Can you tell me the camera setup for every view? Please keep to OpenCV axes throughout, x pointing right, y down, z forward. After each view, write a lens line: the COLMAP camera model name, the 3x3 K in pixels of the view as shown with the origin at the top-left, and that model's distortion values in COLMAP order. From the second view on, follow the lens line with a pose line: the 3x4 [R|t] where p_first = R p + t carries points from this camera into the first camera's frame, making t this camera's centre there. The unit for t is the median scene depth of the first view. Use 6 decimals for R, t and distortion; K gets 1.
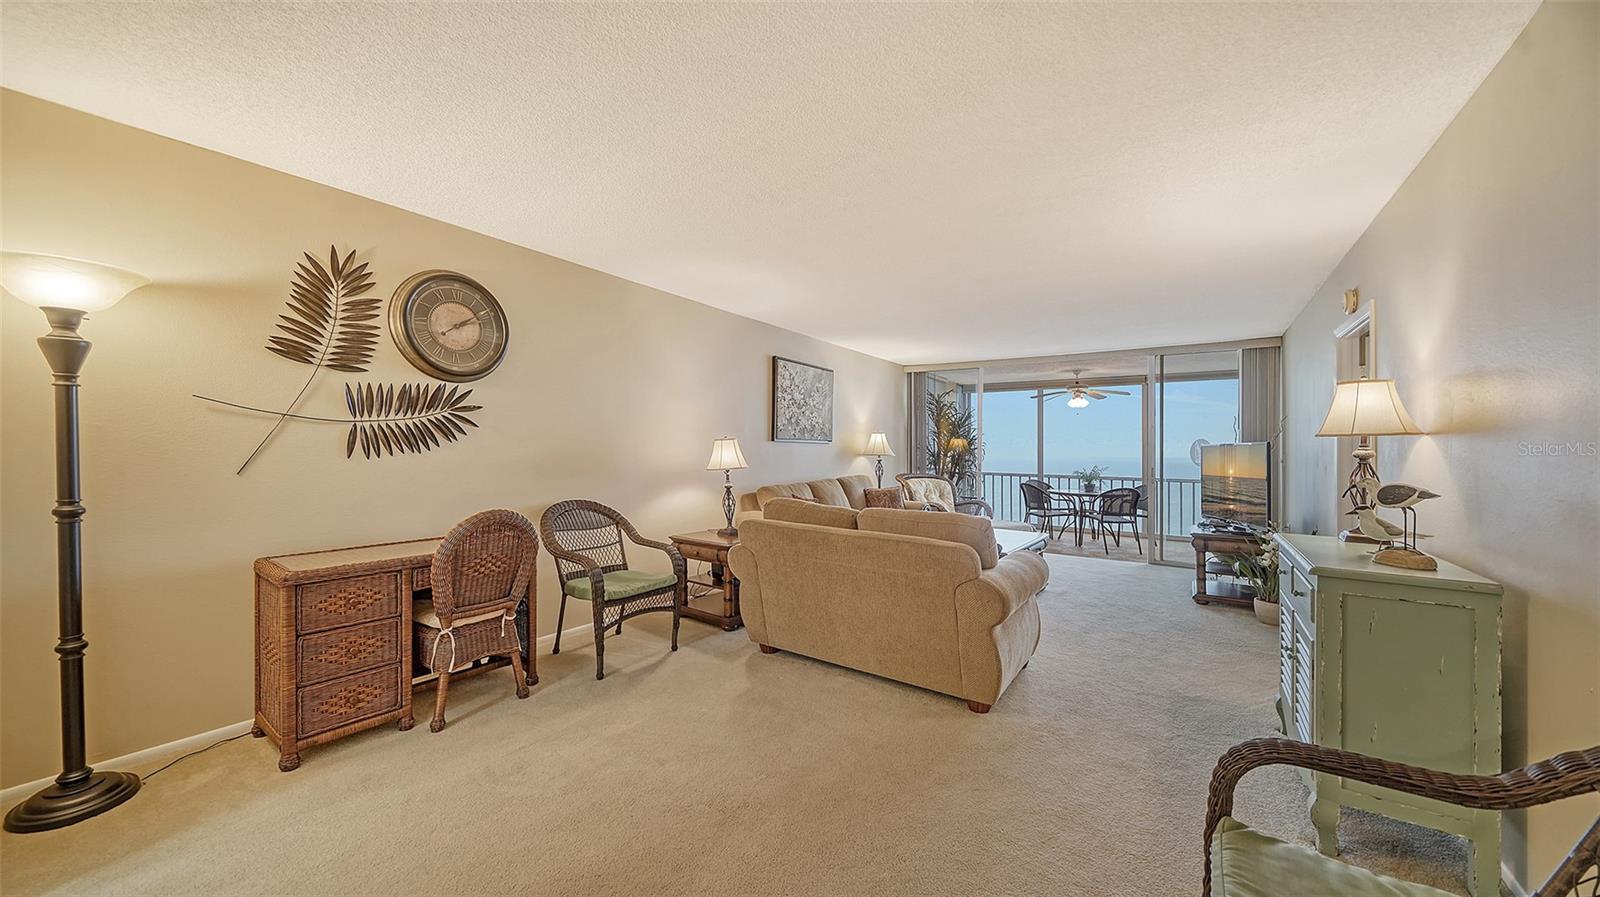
lens RADIAL K [[554.7, 0, 792.8], [0, 554.7, 425.7], [0, 0, 1]] dist [-0.000820, -0.000024]
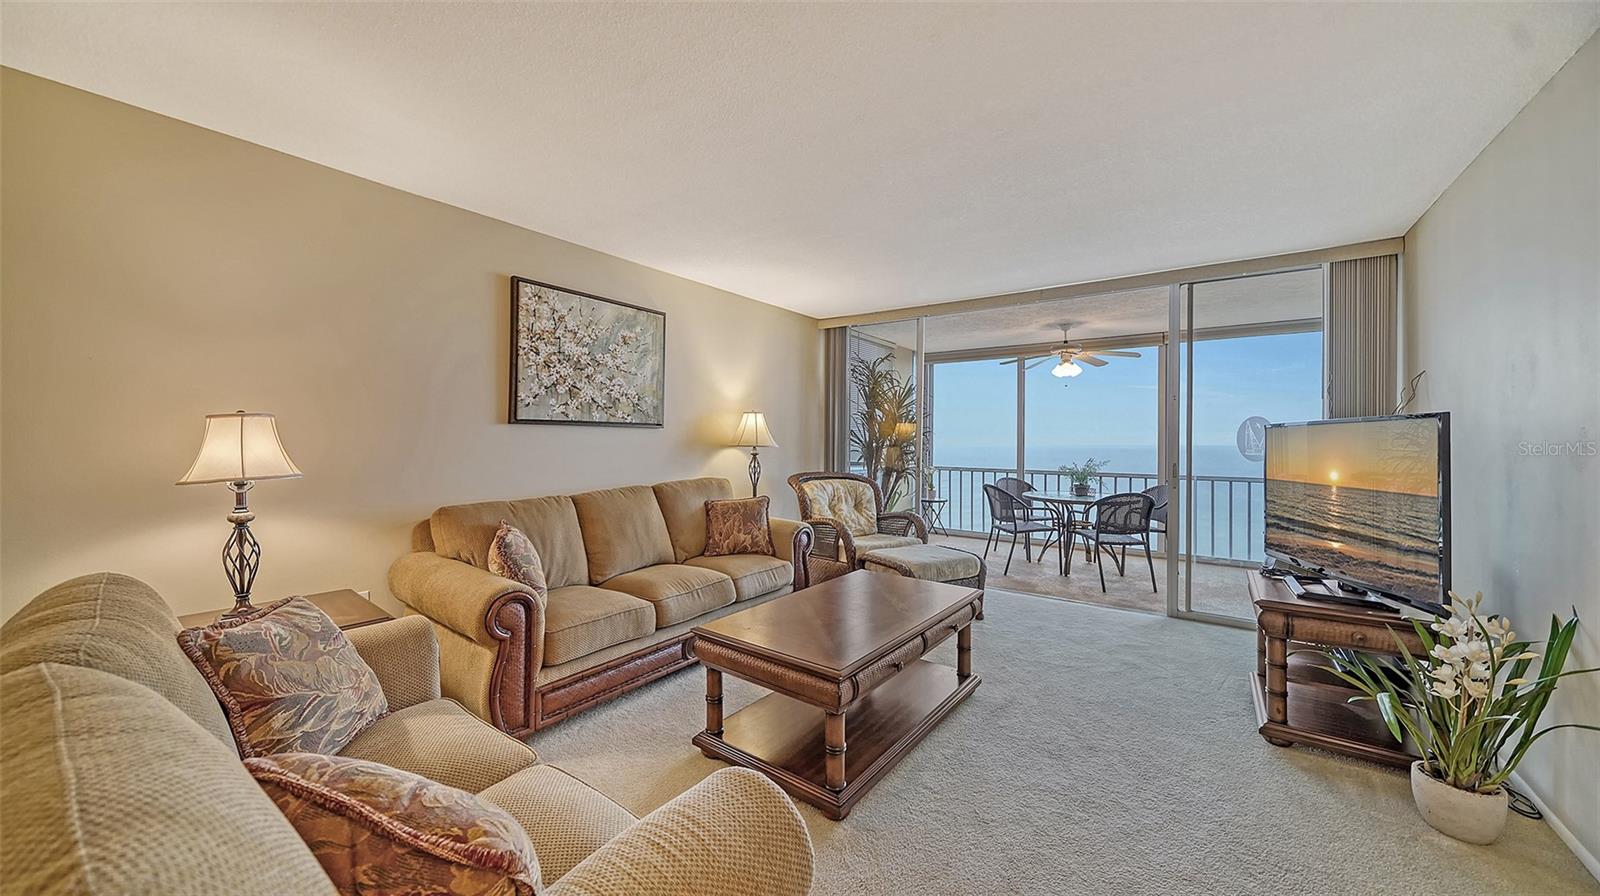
lens RADIAL K [[554.7, 0, 792.8], [0, 554.7, 425.2], [0, 0, 1]] dist [-0.000820, -0.000024]
pose [[0.999747, -0.006424, -0.021576, 0.240352], [0.006788, 0.999835, 0.016849, 0.019434], [0.021465, -0.016991, 0.999625, 0.379789]]
